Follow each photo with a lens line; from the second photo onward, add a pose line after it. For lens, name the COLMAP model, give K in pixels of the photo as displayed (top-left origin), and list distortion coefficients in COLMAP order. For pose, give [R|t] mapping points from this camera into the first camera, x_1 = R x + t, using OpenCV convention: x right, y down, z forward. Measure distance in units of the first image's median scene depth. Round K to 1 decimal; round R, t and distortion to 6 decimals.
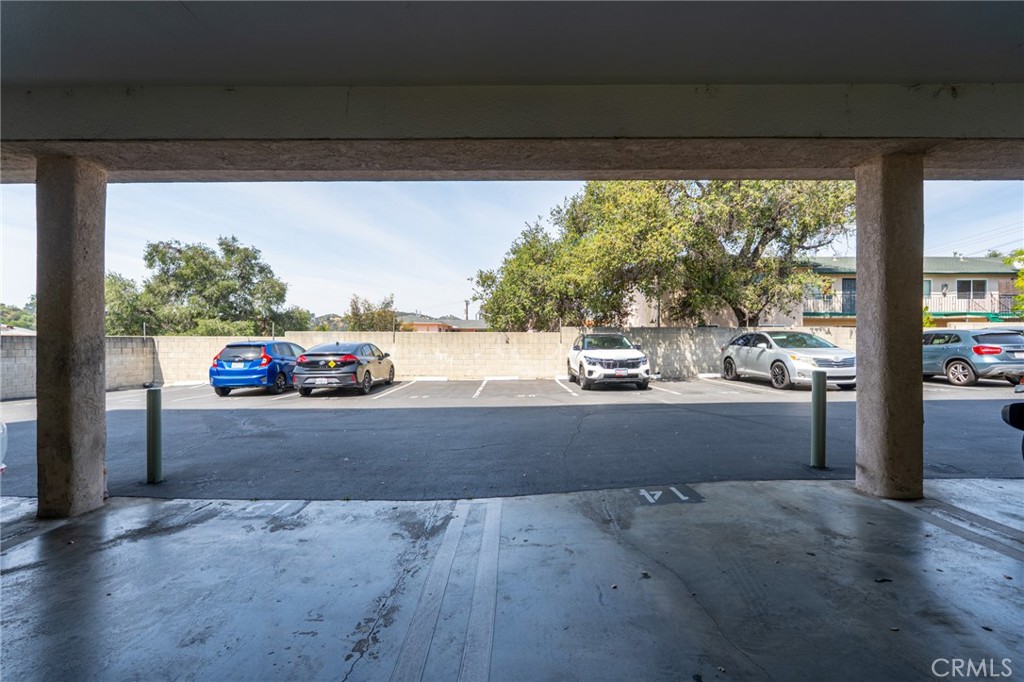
lens RADIAL K [[444.3, 0, 511.3], [0, 444.3, 343.5], [0, 0, 1]] dist [-0.003452, -0.000374]
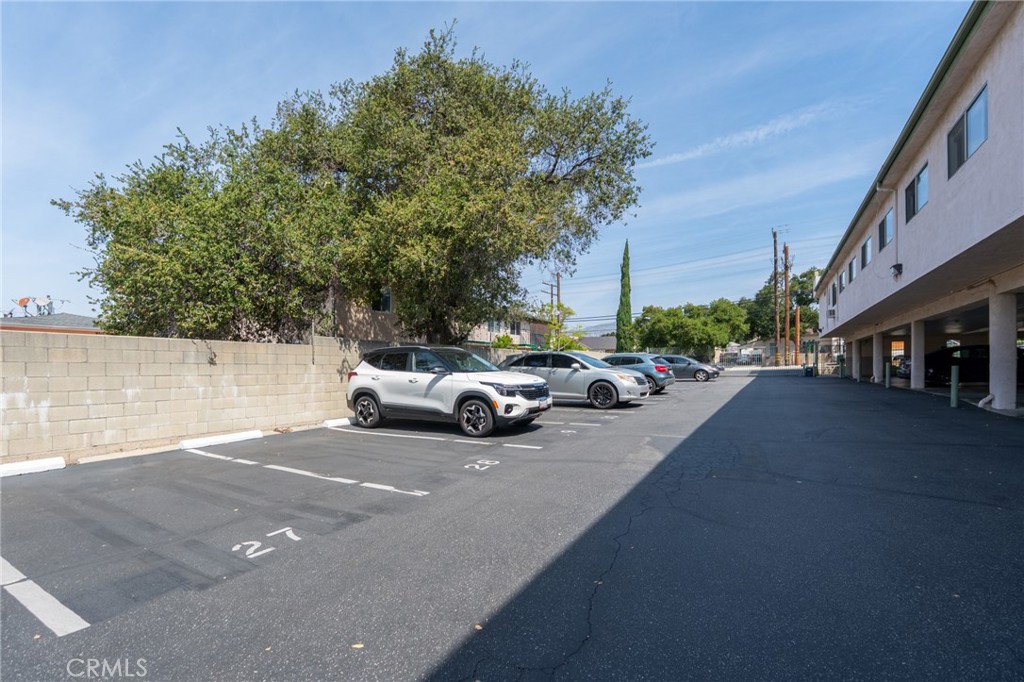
lens RADIAL K [[444.3, 0, 509.0], [0, 444.3, 369.2], [0, 0, 1]] dist [-0.003452, -0.000374]
pose [[0.500763, -0.006364, 0.865561, -0.261605], [0.006751, 0.999971, 0.003447, 0.005809], [-0.865558, 0.004117, 0.500792, 0.487811]]
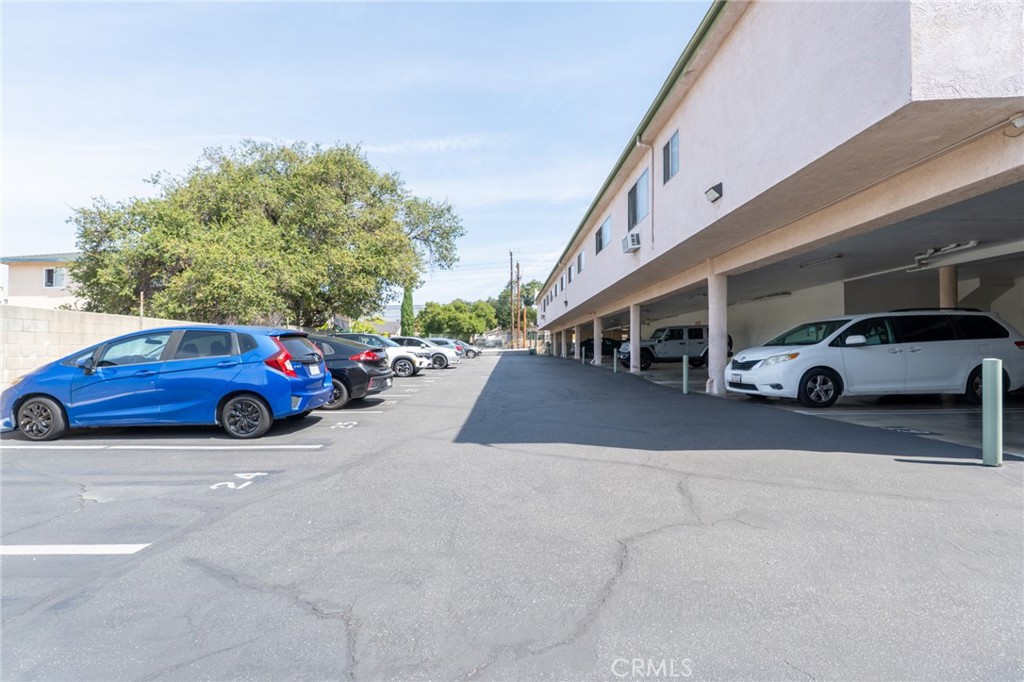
lens RADIAL K [[444.3, 0, 510.3], [0, 444.3, 345.1], [0, 0, 1]] dist [-0.003452, -0.000374]
pose [[-0.023905, 0.010792, 0.999656, -0.870963], [0.001848, 0.999941, -0.010751, 0.017317], [-0.999713, 0.001590, -0.023923, 0.536839]]
